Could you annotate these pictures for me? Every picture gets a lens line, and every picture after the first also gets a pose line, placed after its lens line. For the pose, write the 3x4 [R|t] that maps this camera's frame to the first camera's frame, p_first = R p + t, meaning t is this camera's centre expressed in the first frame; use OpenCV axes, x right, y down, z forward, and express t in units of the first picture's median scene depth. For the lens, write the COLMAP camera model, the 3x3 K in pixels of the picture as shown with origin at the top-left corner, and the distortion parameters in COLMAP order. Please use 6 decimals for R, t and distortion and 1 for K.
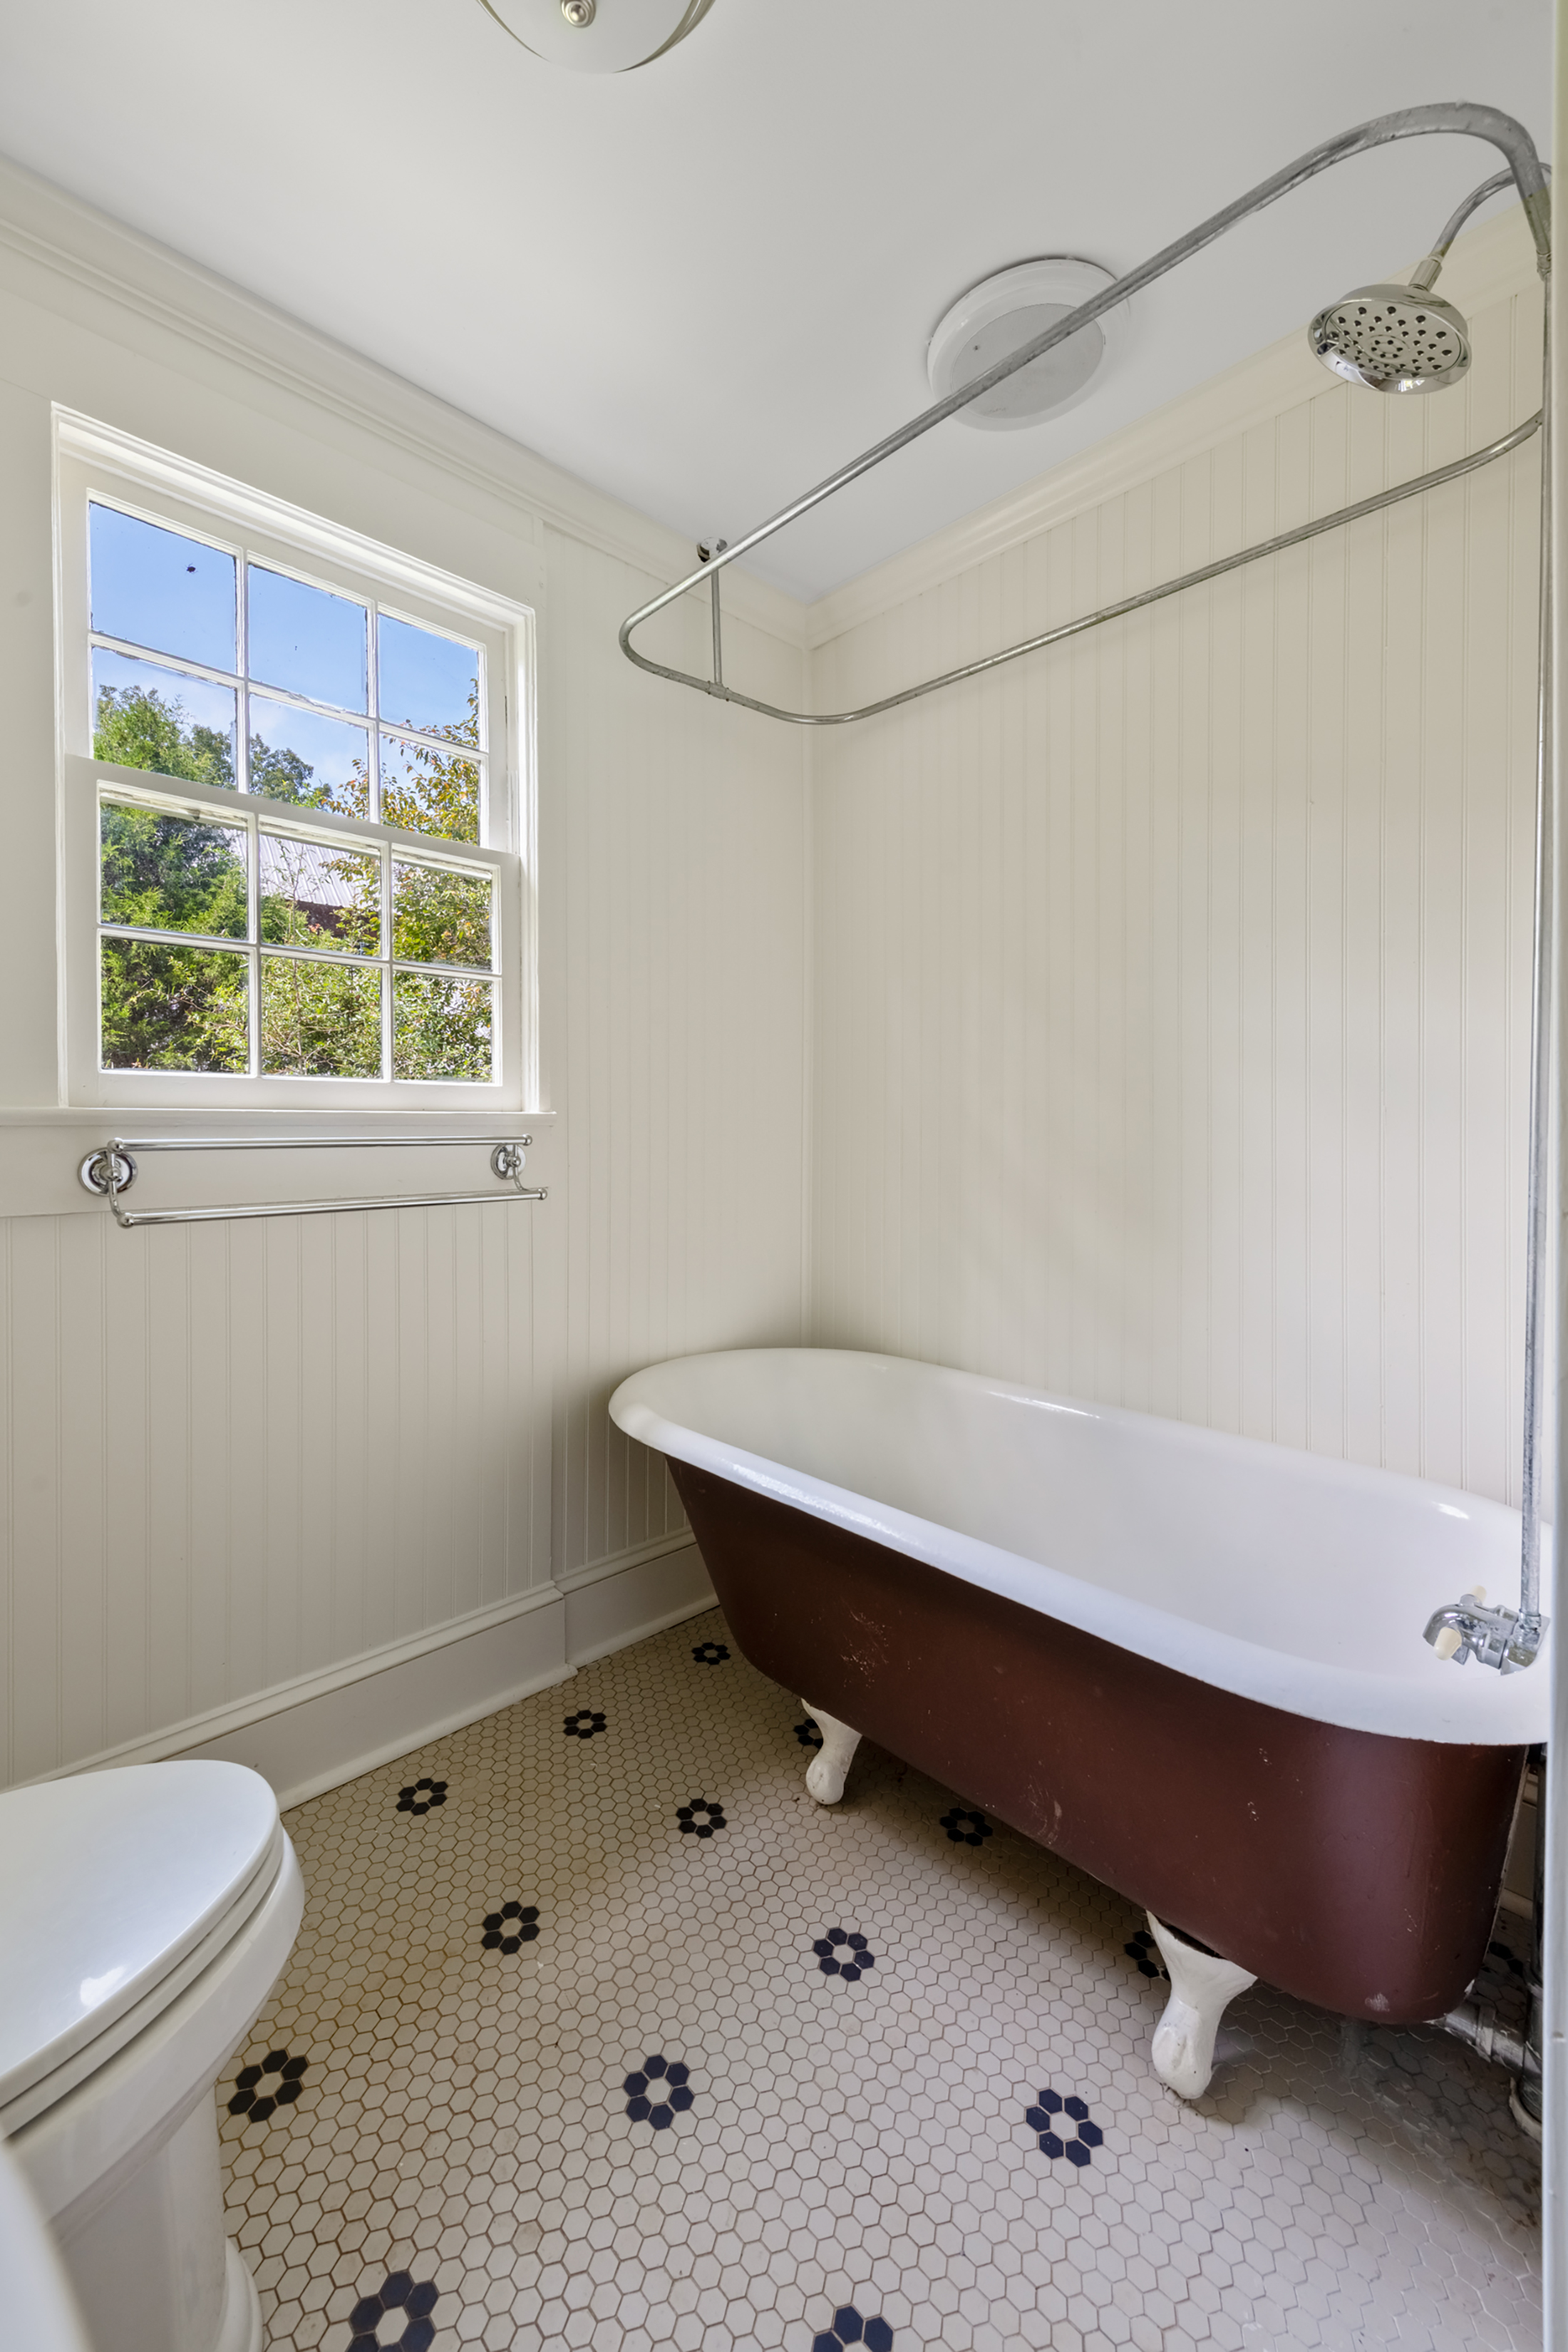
lens RADIAL K [[943.2, 0, 760.7], [0, 943.2, 1131.0], [0, 0, 1]] dist [0.005745, -0.001308]
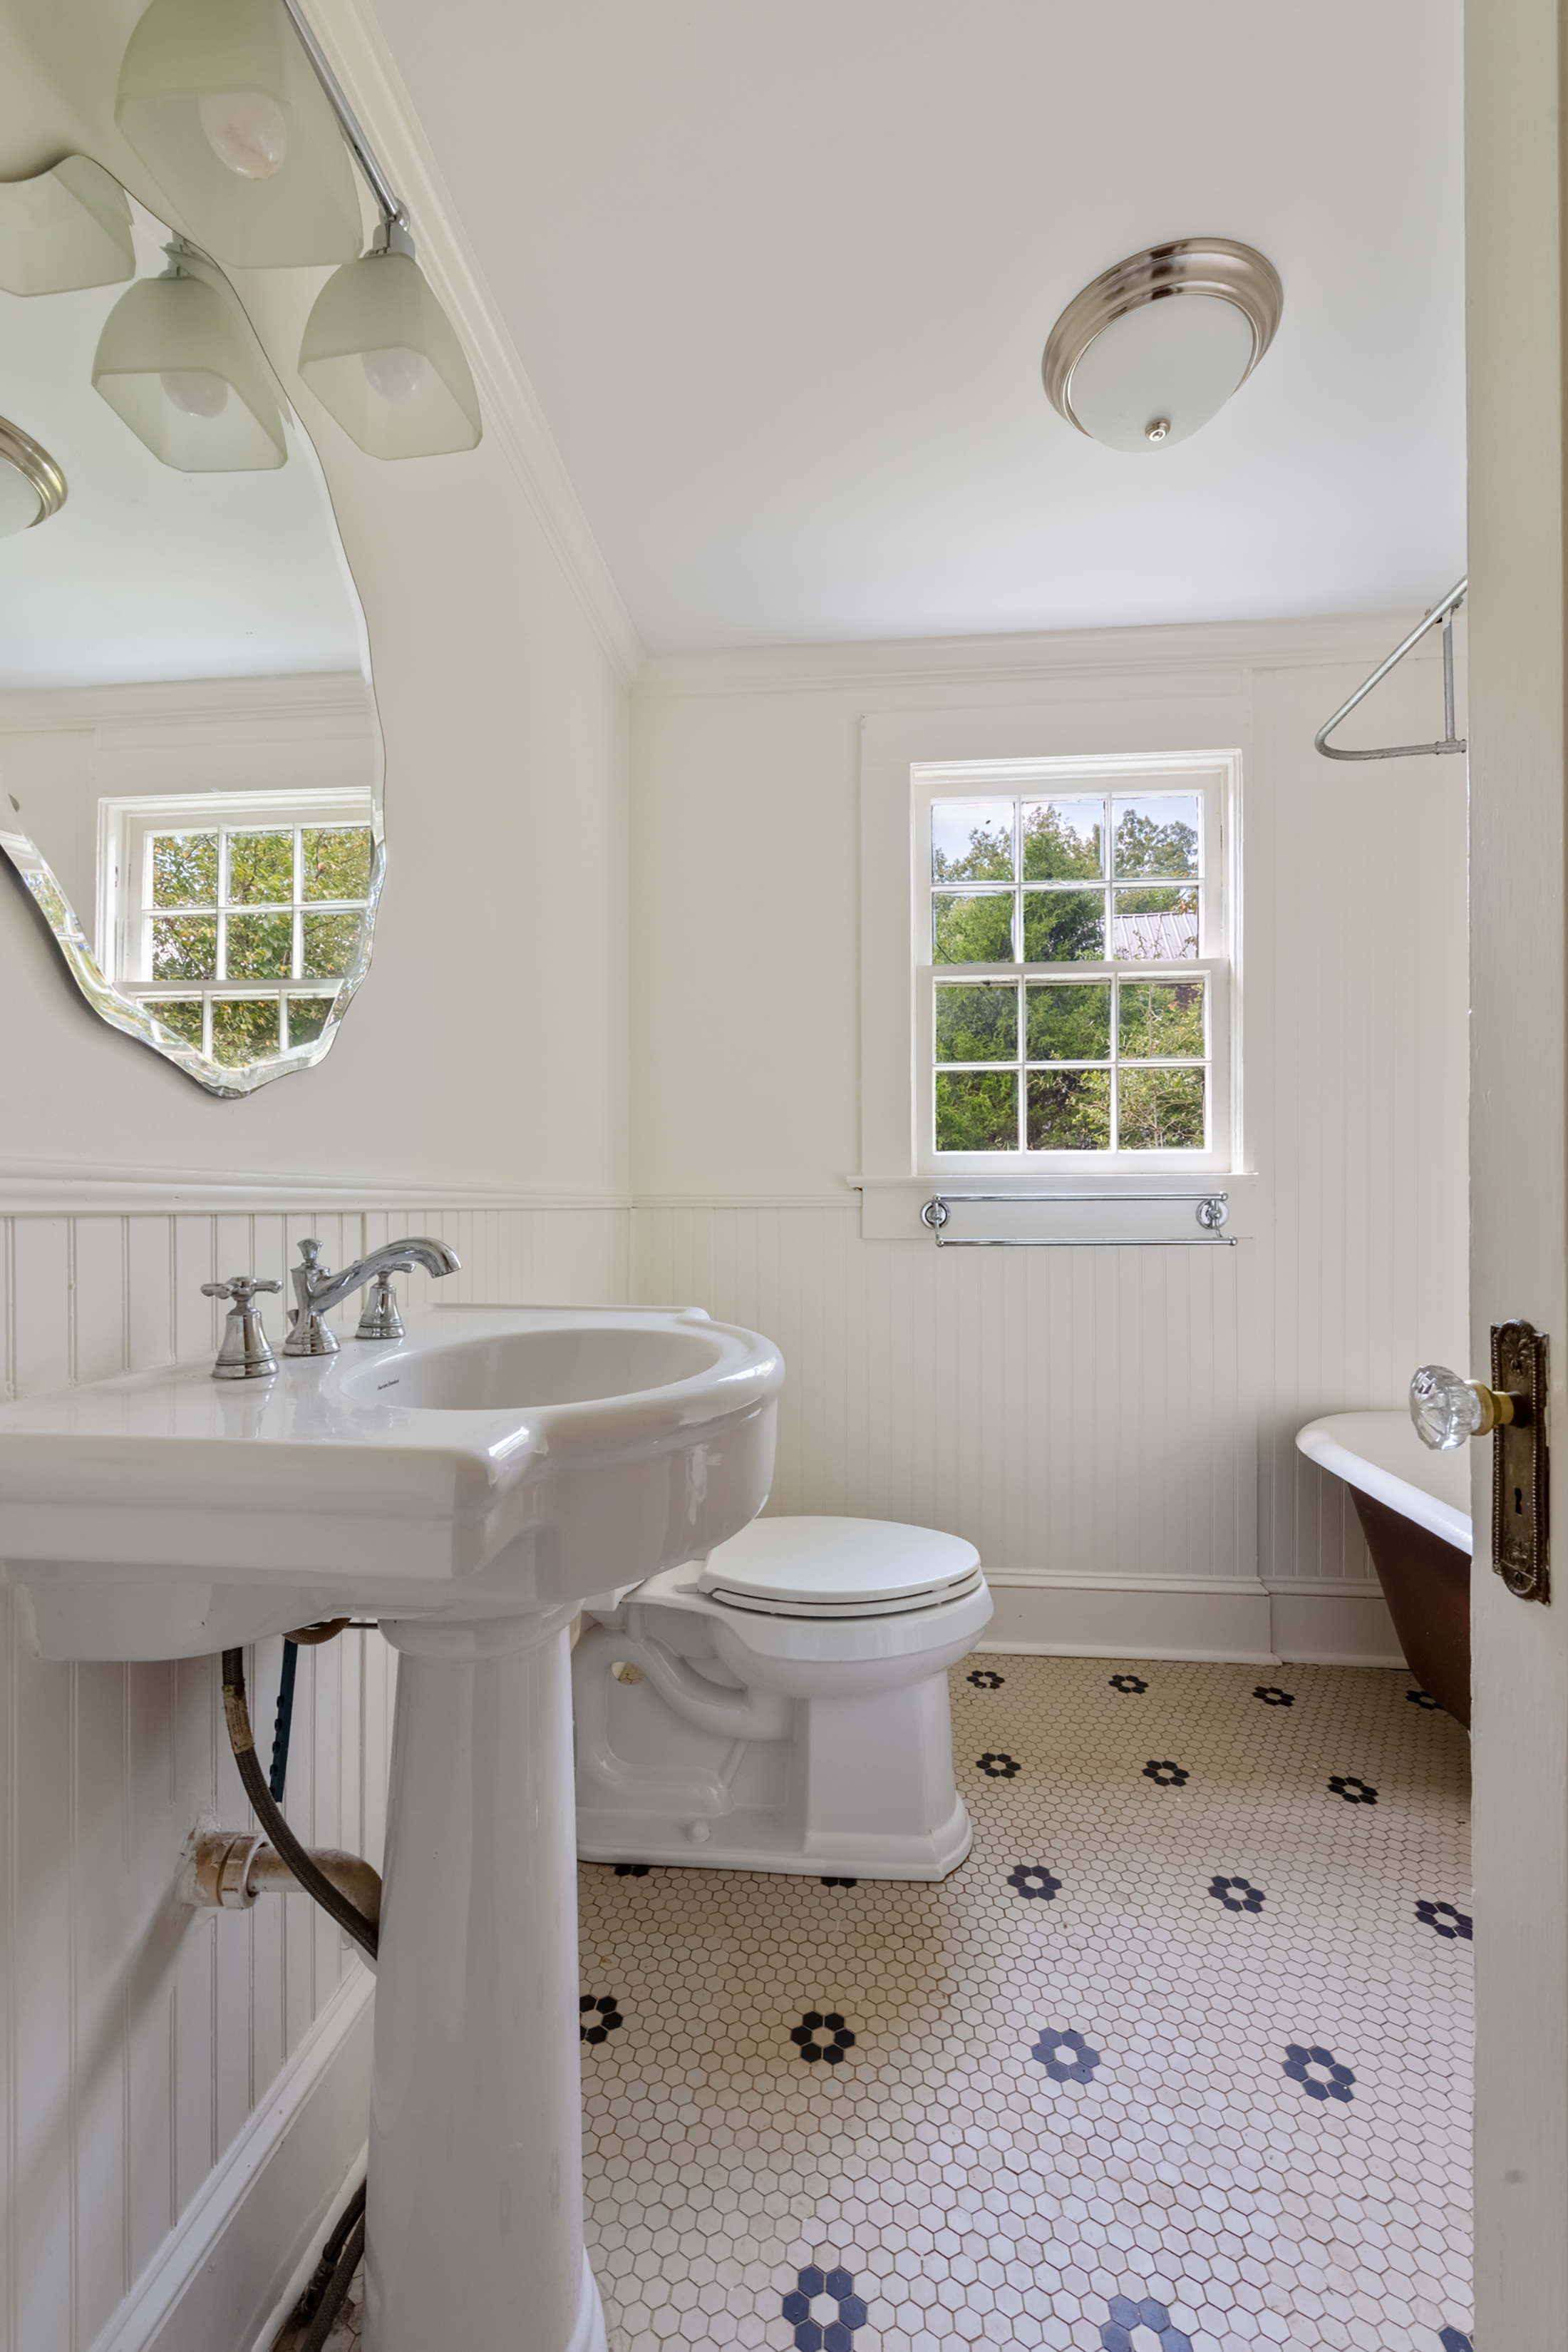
lens RADIAL K [[1009.8, 0, 781.3], [0, 1009.8, 1188.9], [0, 0, 1]] dist [0.001123, 0.000062]
pose [[0.661313, -0.011111, -0.750027, 0.352694], [0.000052, 0.999891, -0.014767, 0.018870], [0.750110, 0.009727, 0.661242, -0.285921]]
